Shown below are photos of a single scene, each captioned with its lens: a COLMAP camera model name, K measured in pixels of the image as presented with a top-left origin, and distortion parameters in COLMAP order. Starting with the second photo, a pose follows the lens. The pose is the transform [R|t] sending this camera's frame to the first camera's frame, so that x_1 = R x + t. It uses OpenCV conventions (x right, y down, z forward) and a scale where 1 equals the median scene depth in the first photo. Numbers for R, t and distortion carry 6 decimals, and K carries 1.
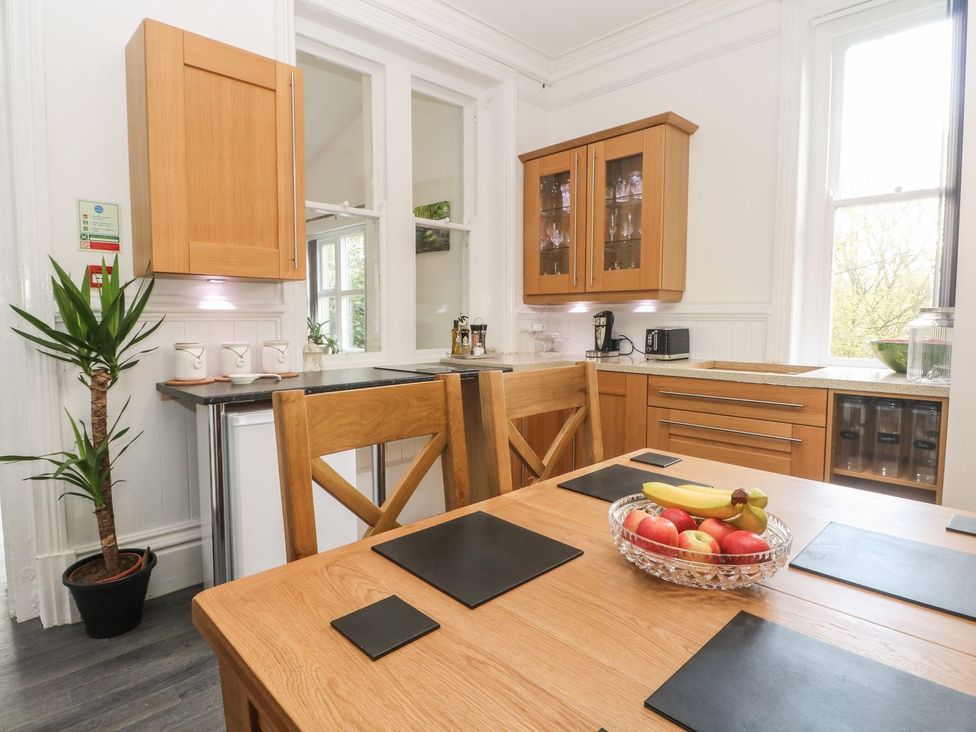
lens RADIAL K [[541.9, 0, 463.2], [0, 541.9, 356.9], [0, 0, 1]] dist [-0.003637, -0.010346]
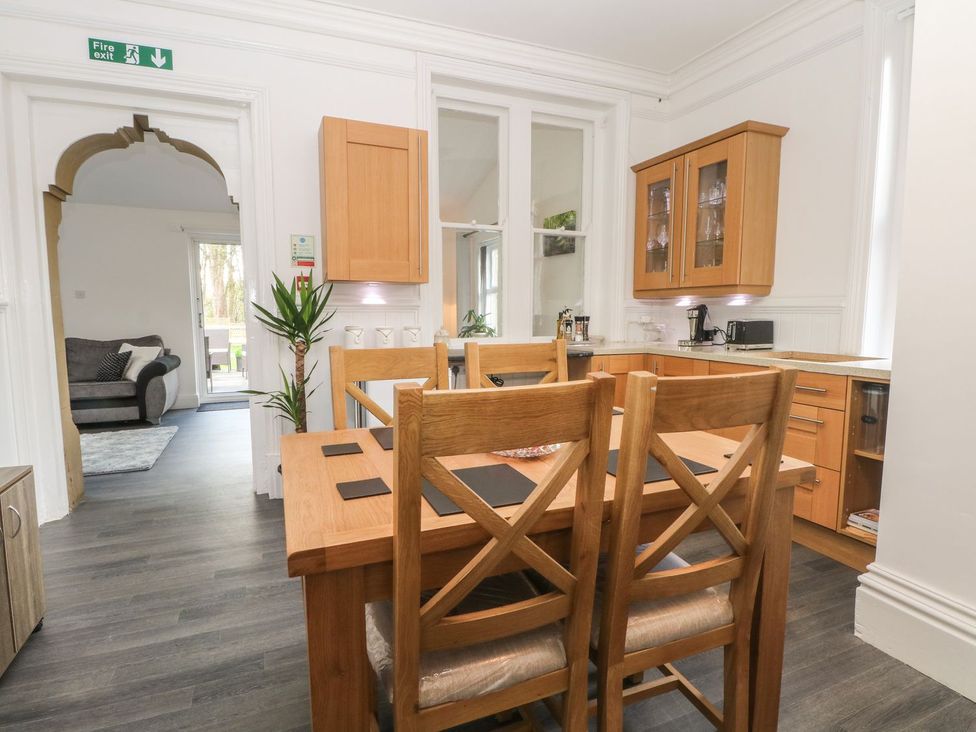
lens RADIAL K [[541.9, 0, 492.9], [0, 541.9, 371.1], [0, 0, 1]] dist [-0.003637, -0.010346]
pose [[0.934542, 0.041115, -0.353471, 0.306958], [-0.028028, 0.998722, 0.042065, 0.018757], [0.354748, -0.029404, 0.934499, -0.212913]]
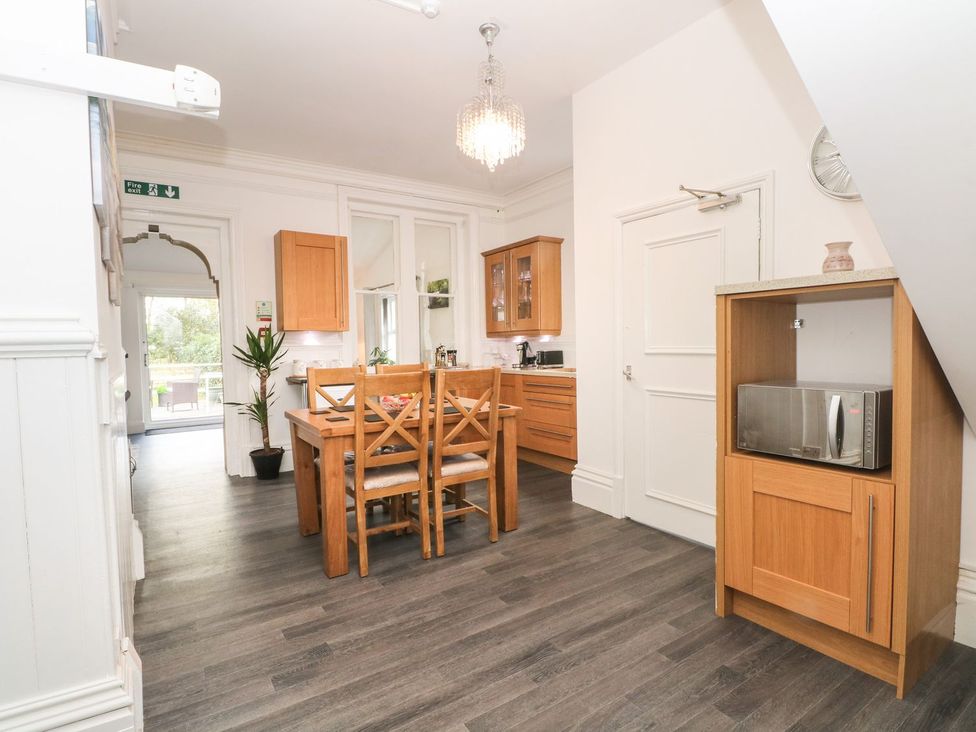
lens RADIAL K [[561.3, 0, 502.5], [0, 561.3, 369.5], [0, 0, 1]] dist [0.000703, 0.000040]
pose [[0.983565, -0.008340, -0.180364, 0.606325], [0.003266, 0.999591, -0.028412, 0.067715], [0.180527, 0.027356, 0.983190, -0.931253]]
